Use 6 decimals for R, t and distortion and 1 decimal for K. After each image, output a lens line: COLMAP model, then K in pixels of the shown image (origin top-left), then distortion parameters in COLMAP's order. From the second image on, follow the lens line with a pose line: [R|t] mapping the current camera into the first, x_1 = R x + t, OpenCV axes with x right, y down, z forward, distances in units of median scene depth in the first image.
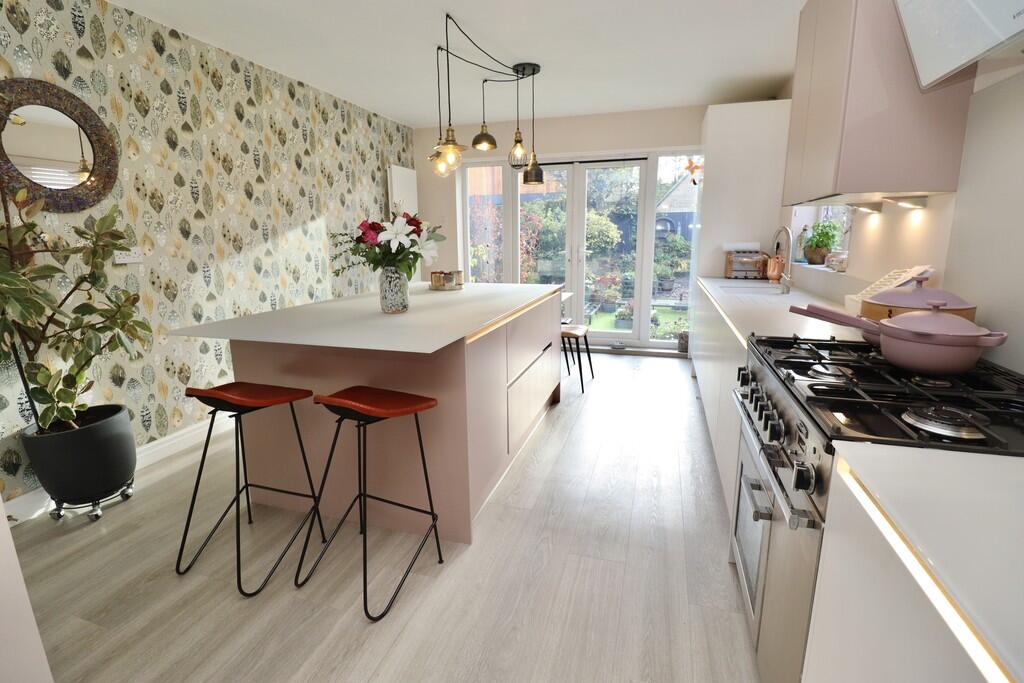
lens RADIAL K [[477.9, 0, 511.1], [0, 477.9, 341.7], [0, 0, 1]] dist [-0.005722, -0.008687]
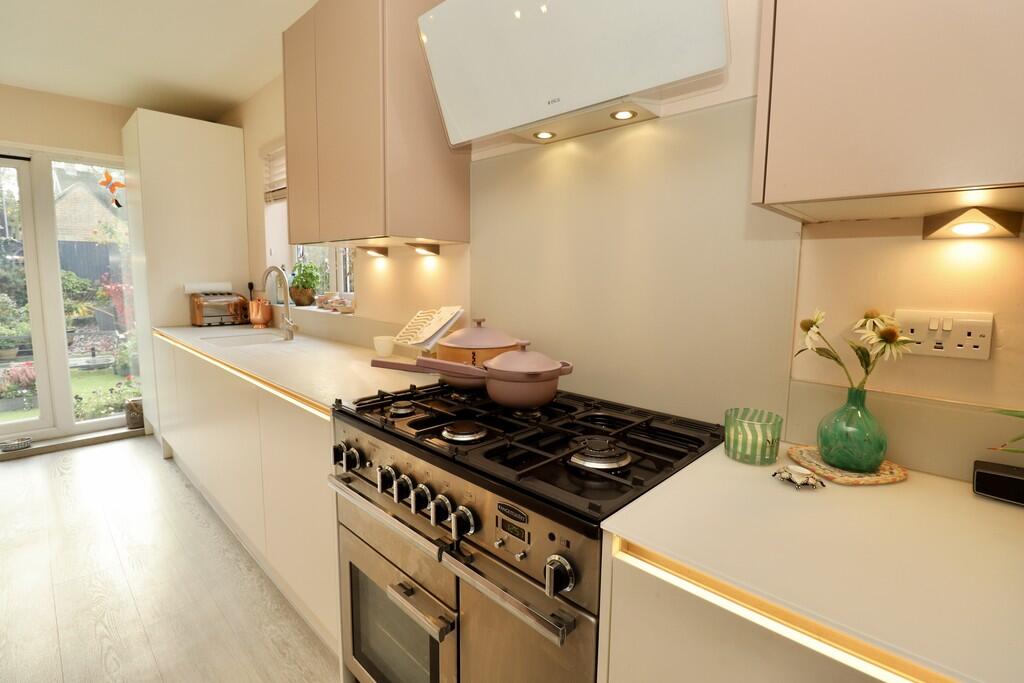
lens RADIAL K [[477.9, 0, 522.1], [0, 477.9, 333.3], [0, 0, 1]] dist [-0.005722, -0.008687]
pose [[0.436783, -0.091110, 0.894941, -0.034606], [0.174441, 0.984552, 0.015096, -0.044773], [-0.882491, 0.149521, 0.445929, 0.185835]]
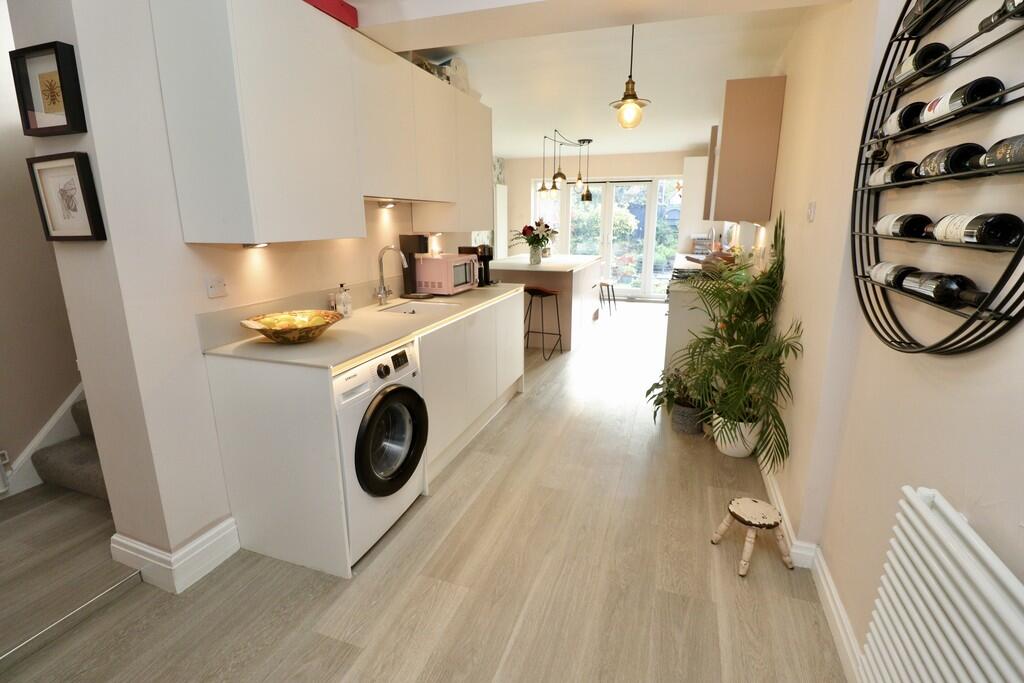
lens RADIAL K [[477.9, 0, 510.3], [0, 477.9, 342.5], [0, 0, 1]] dist [-0.005722, -0.008687]
pose [[0.999217, 0.016673, -0.035885, -0.192249], [-0.015408, 0.999260, 0.035229, 0.174295], [0.036445, -0.034649, 0.998735, -0.977750]]
